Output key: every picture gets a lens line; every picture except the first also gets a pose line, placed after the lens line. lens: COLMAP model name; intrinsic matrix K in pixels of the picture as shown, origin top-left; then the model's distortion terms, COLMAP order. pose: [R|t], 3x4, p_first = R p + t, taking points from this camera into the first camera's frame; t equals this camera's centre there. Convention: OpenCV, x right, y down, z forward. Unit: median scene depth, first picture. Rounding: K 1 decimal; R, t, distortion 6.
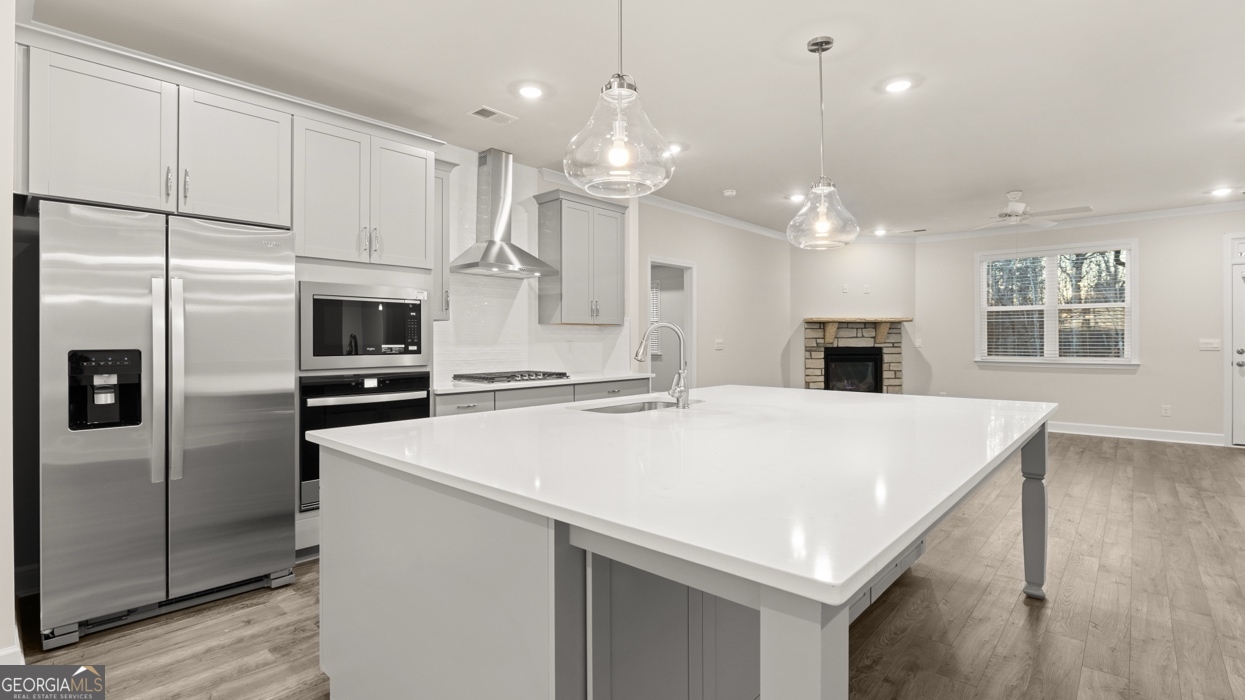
lens RADIAL K [[573.0, 0, 617.6], [0, 573.0, 339.9], [0, 0, 1]] dist [-0.009935, 0.000990]
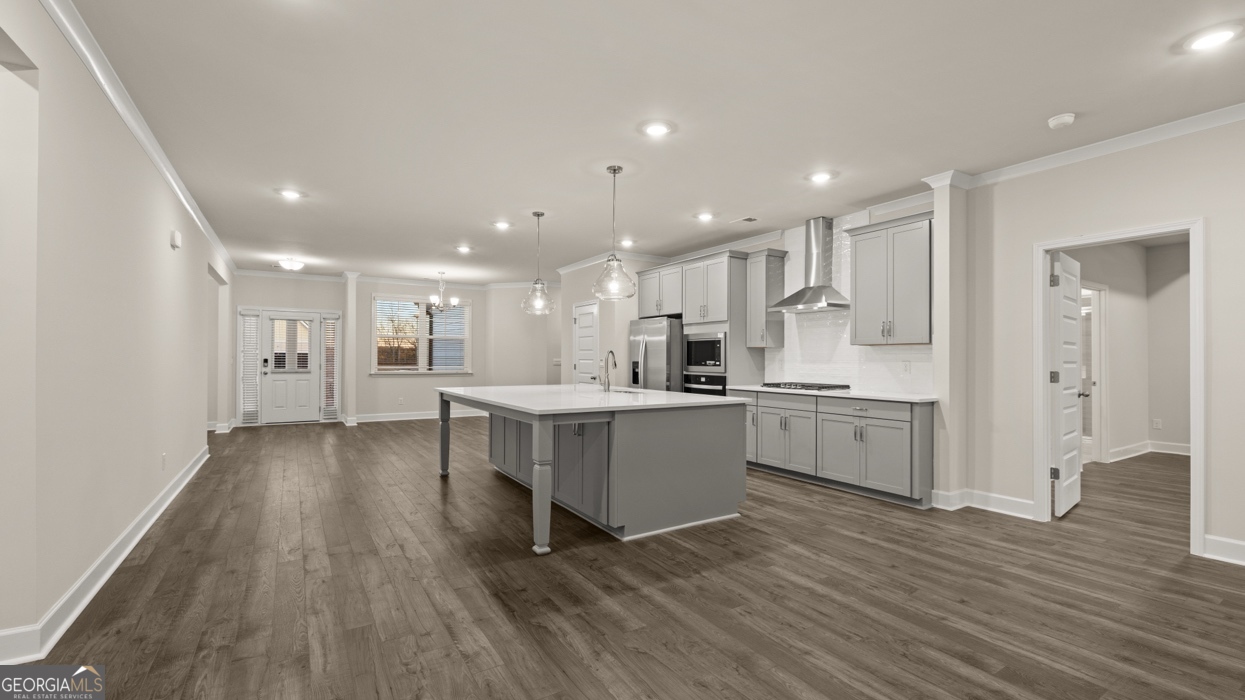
lens RADIAL K [[522.6, 0, 620.0], [0, 522.6, 356.5], [0, 0, 1]] dist [-0.000139, 0.000024]
pose [[-0.265874, -0.003293, -0.964002, 1.179584], [-0.002858, 0.999992, -0.002628, -0.002163], [0.964004, 0.002057, -0.265881, 0.952688]]
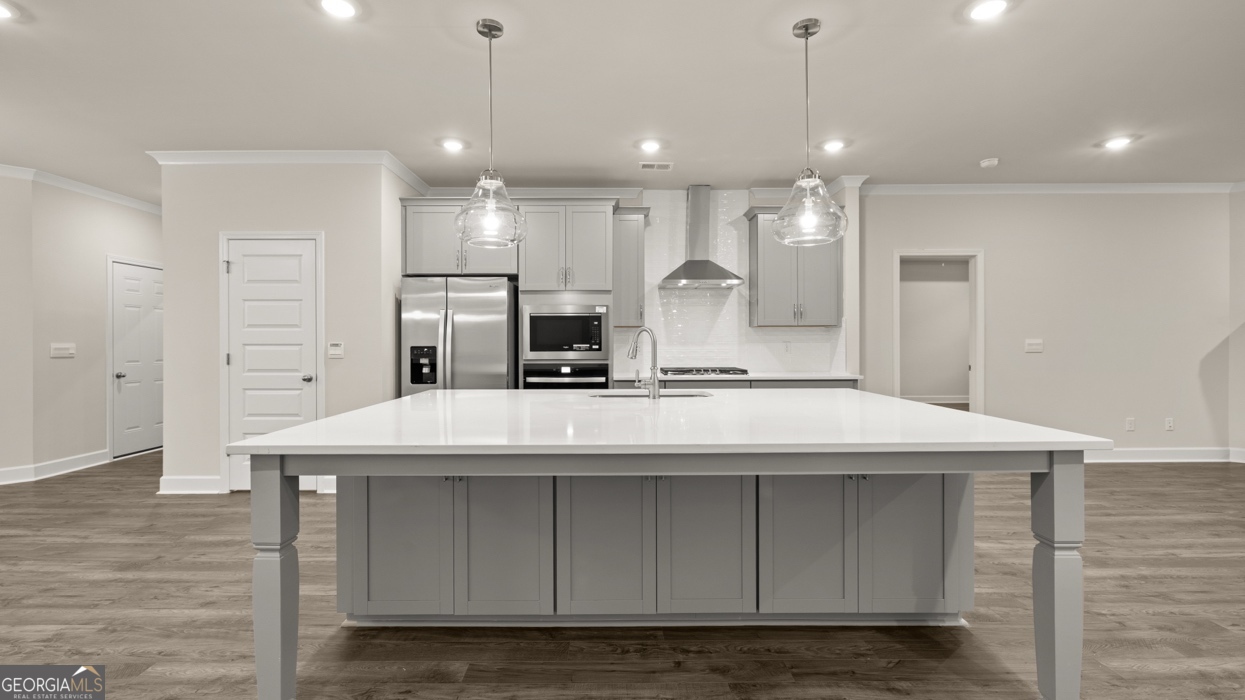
lens RADIAL K [[524.2, 0, 617.4], [0, 524.2, 342.9], [0, 0, 1]] dist [0.000031, -0.000827]
pose [[0.678749, 0.002243, -0.734367, 0.532202], [0.001774, 0.999987, 0.004694, -0.001379], [0.734369, -0.004489, 0.678736, 0.123705]]
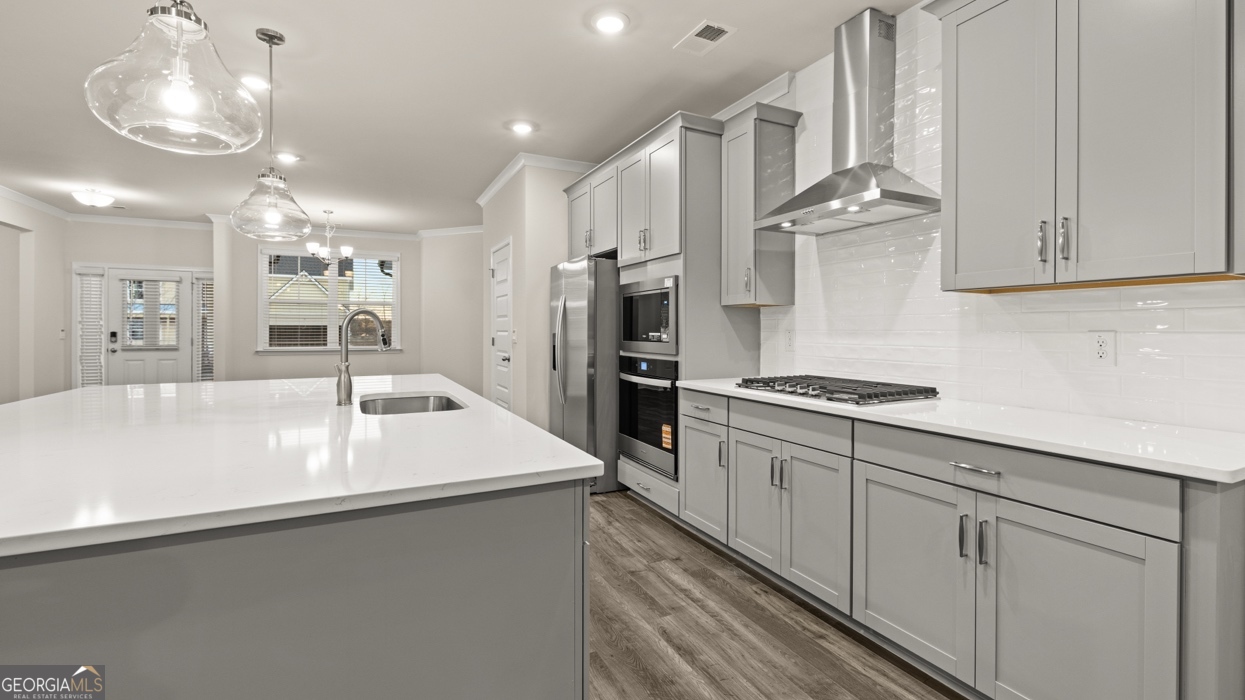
lens RADIAL K [[526.5, 0, 614.9], [0, 526.5, 333.0], [0, 0, 1]] dist [-0.001787, -0.000201]
pose [[-0.368248, 0.006725, -0.929703, 0.441806], [0.001905, 0.999977, 0.006479, 0.001755], [0.929726, 0.000614, -0.368253, 1.042741]]
